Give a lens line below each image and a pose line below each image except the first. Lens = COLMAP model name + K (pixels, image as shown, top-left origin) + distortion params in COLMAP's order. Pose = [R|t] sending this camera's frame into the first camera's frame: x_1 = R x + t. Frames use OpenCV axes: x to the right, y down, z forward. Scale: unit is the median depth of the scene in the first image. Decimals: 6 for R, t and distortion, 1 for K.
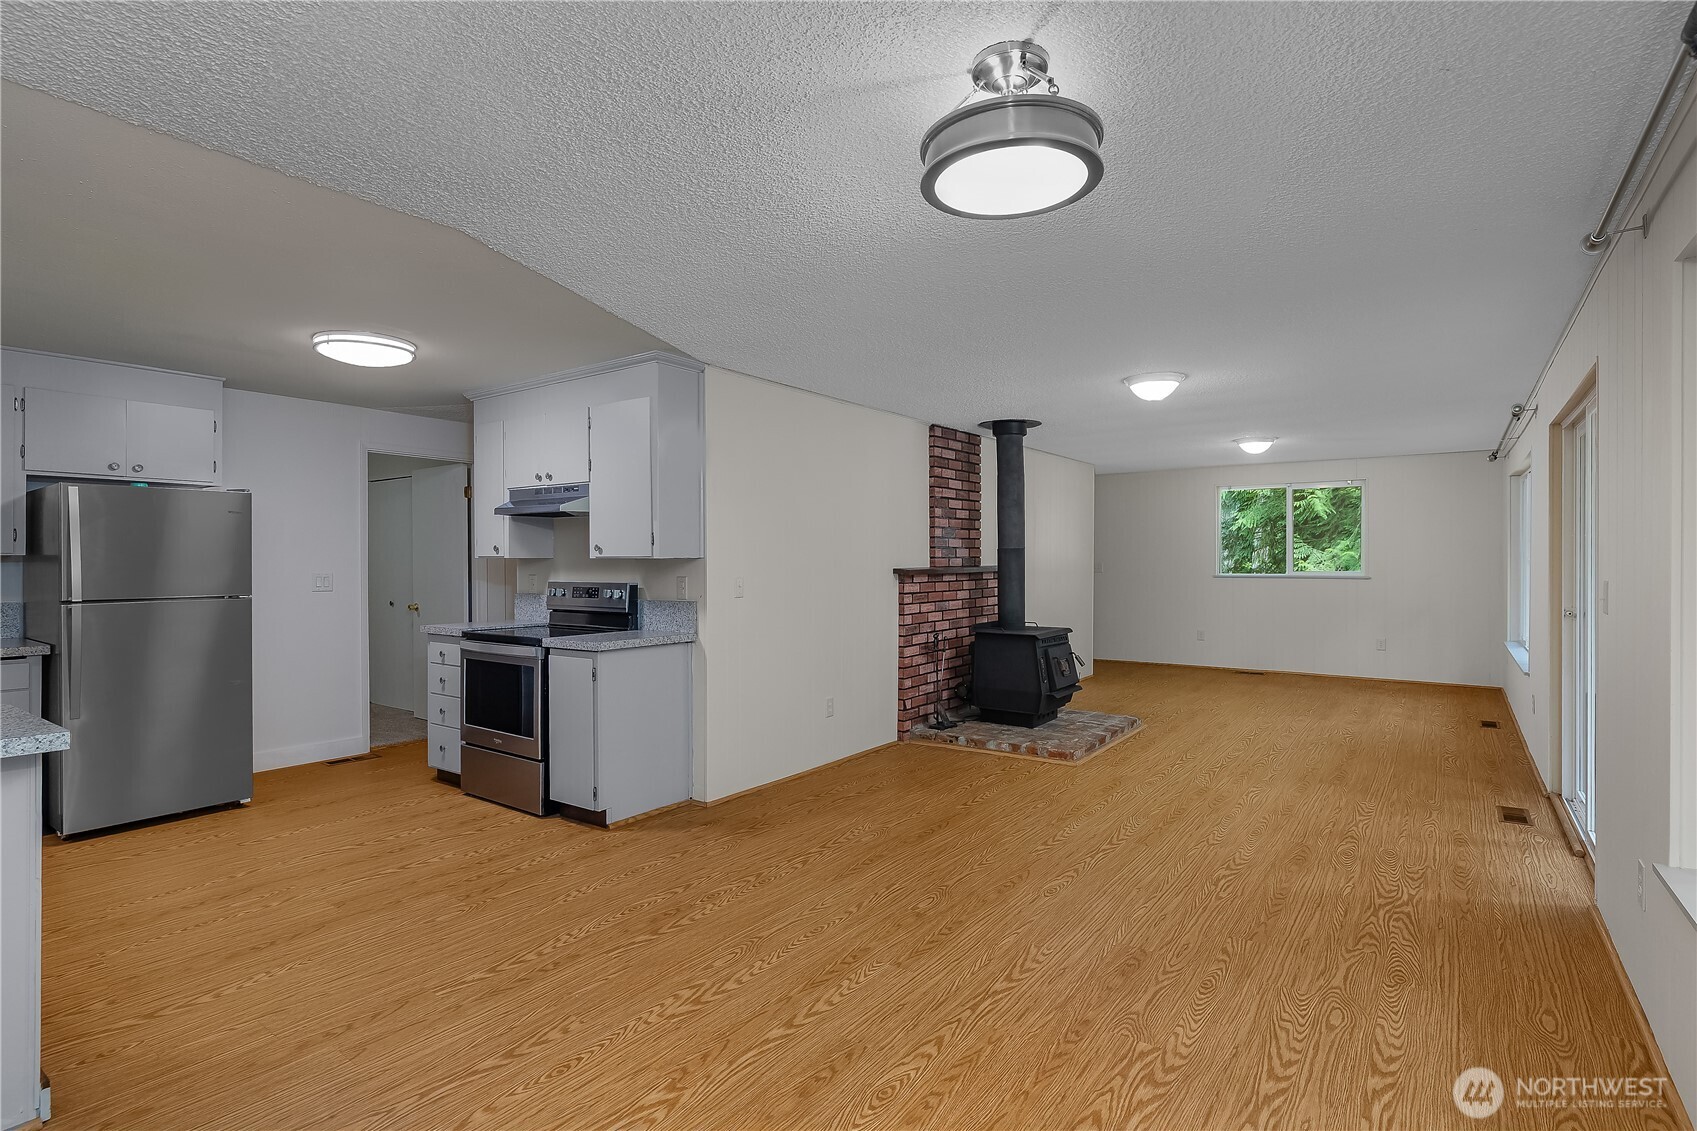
lens RADIAL K [[868.7, 0, 842.7], [0, 868.7, 556.8], [0, 0, 1]] dist [-0.010078, 0.004113]
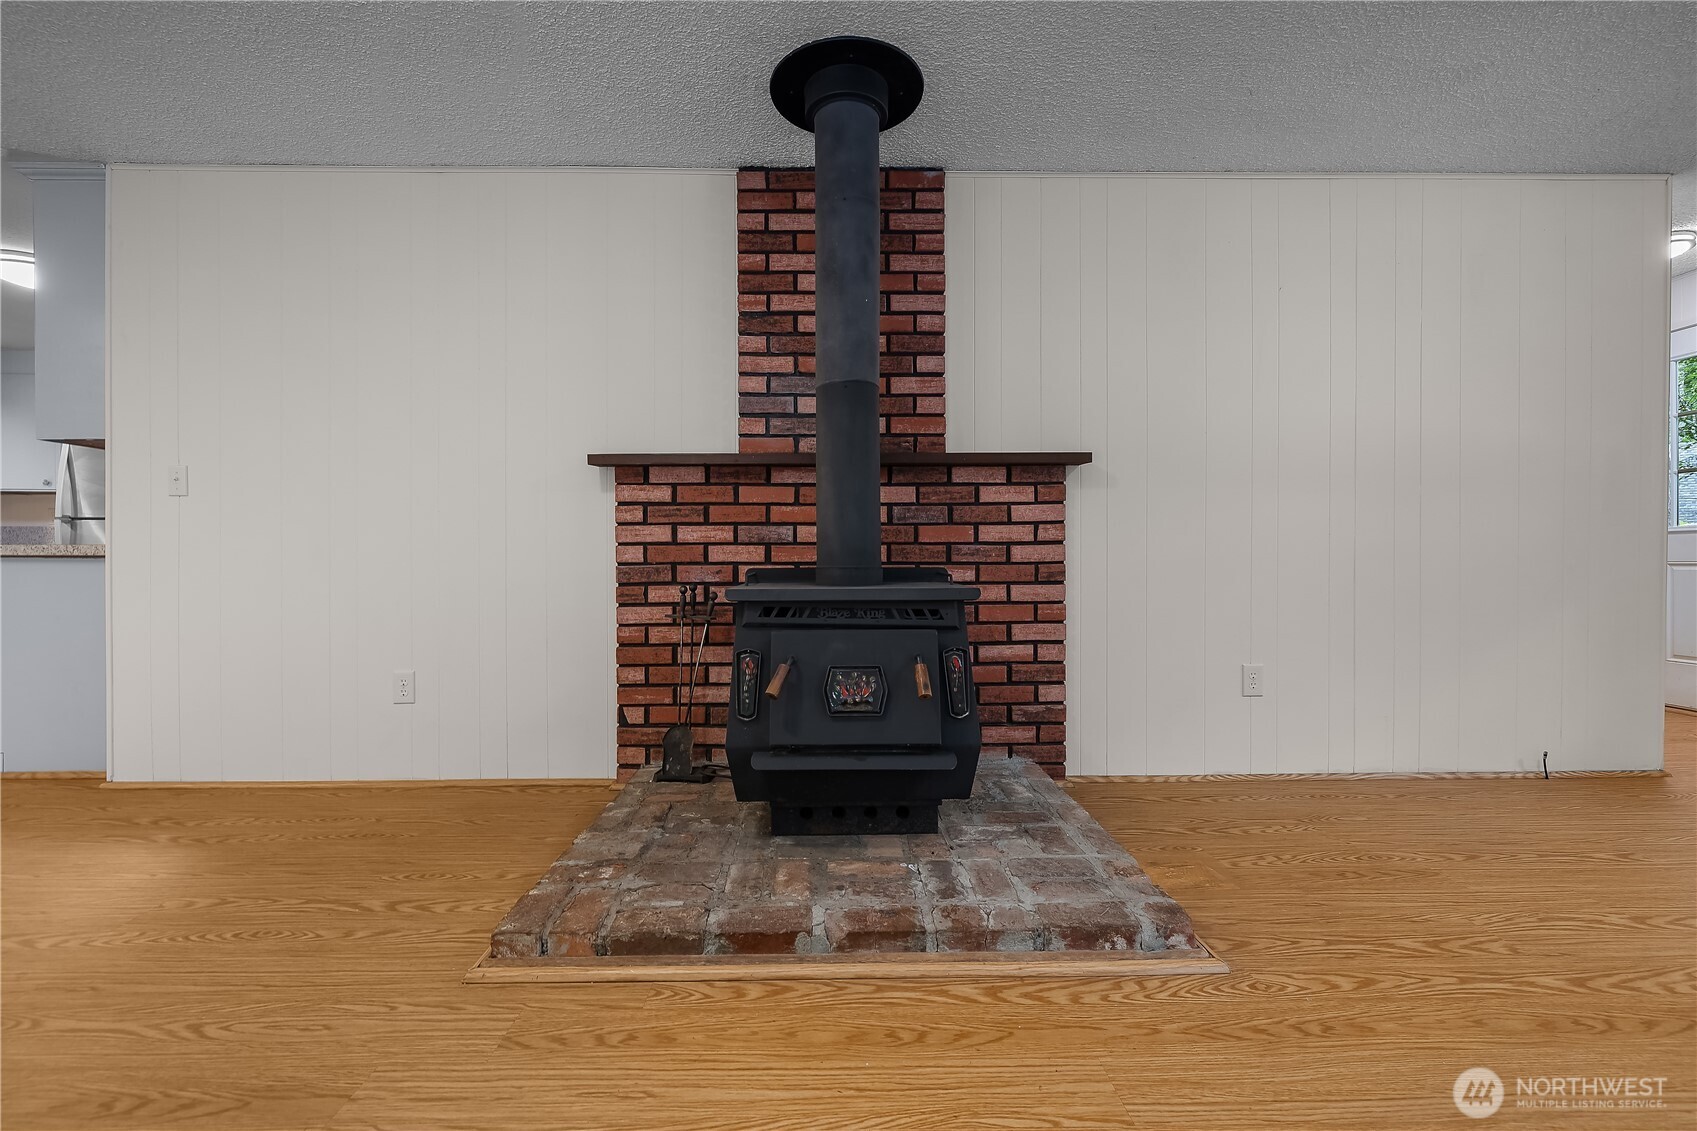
lens RADIAL K [[723.2, 0, 836.5], [0, 723.2, 563.6], [0, 0, 1]] dist [-0.000794, 0.000457]
pose [[0.594319, 0.005968, -0.804207, 0.647779], [-0.000711, 0.999976, 0.006895, 0.097878], [0.804229, -0.003526, 0.594309, 1.093055]]
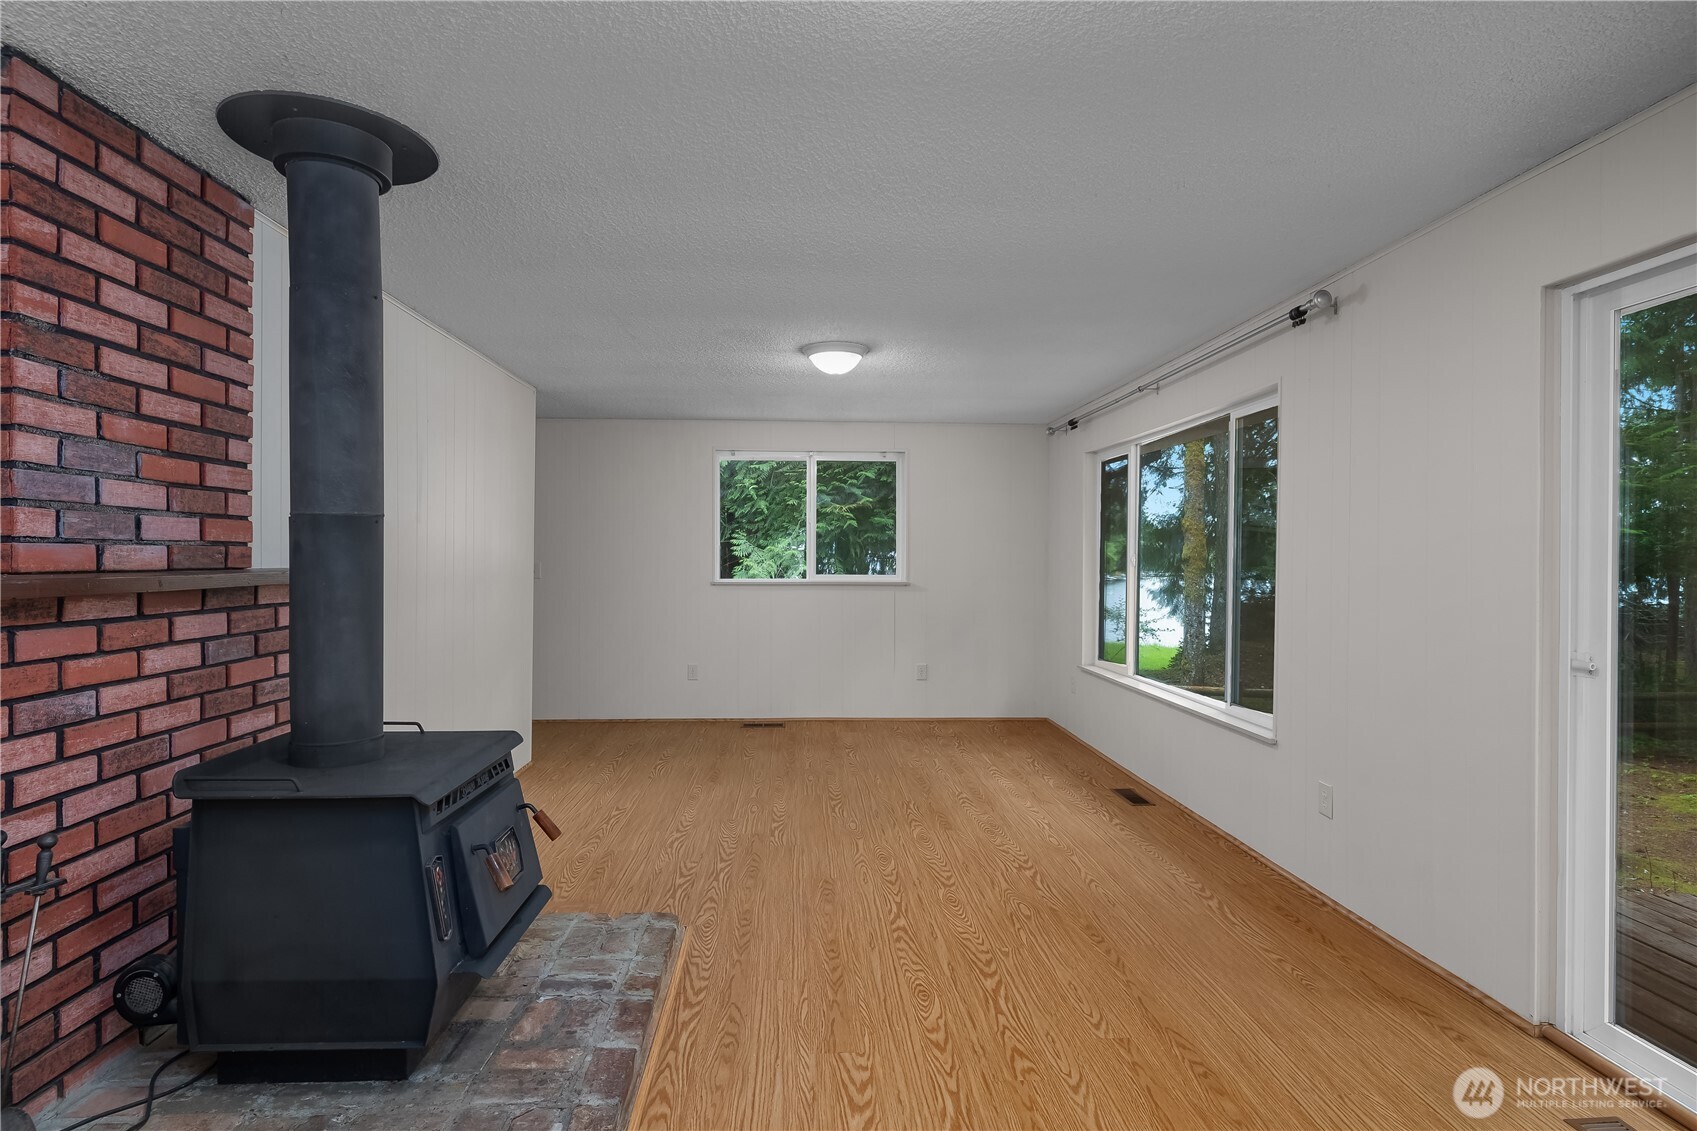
lens RADIAL K [[862.5, 0, 849.0], [0, 862.5, 560.7], [0, 0, 1]] dist [-0.007256, 0.002215]
pose [[0.778159, 0.003966, 0.628055, 0.193357], [-0.004738, 0.999989, -0.000445, 0.009143], [-0.628050, -0.002629, 0.778169, 0.858633]]
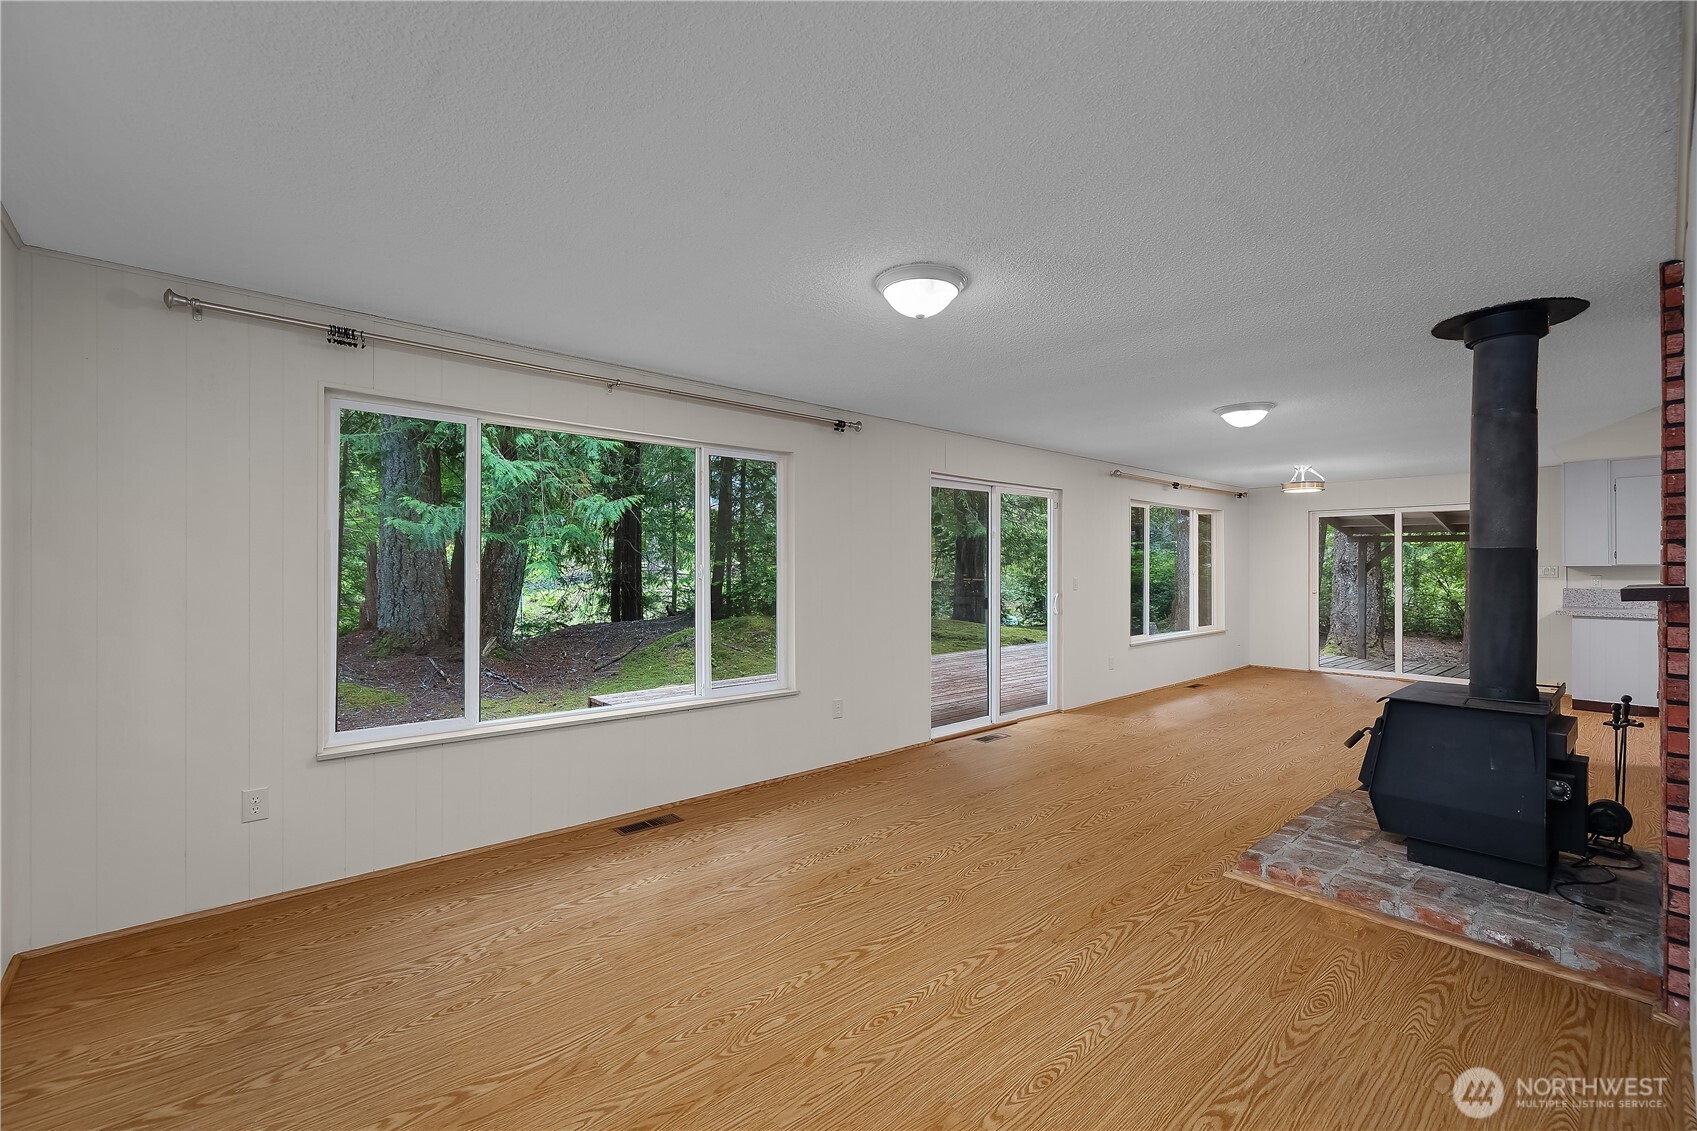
lens RADIAL K [[723.2, 0, 841.8], [0, 723.2, 578.9], [0, 0, 1]] dist [-0.000794, 0.000457]
pose [[-0.974451, -0.004064, 0.224563, 0.686381], [-0.001175, 0.999915, 0.012994, 0.003869], [-0.224597, 0.012398, -0.974373, 2.116634]]
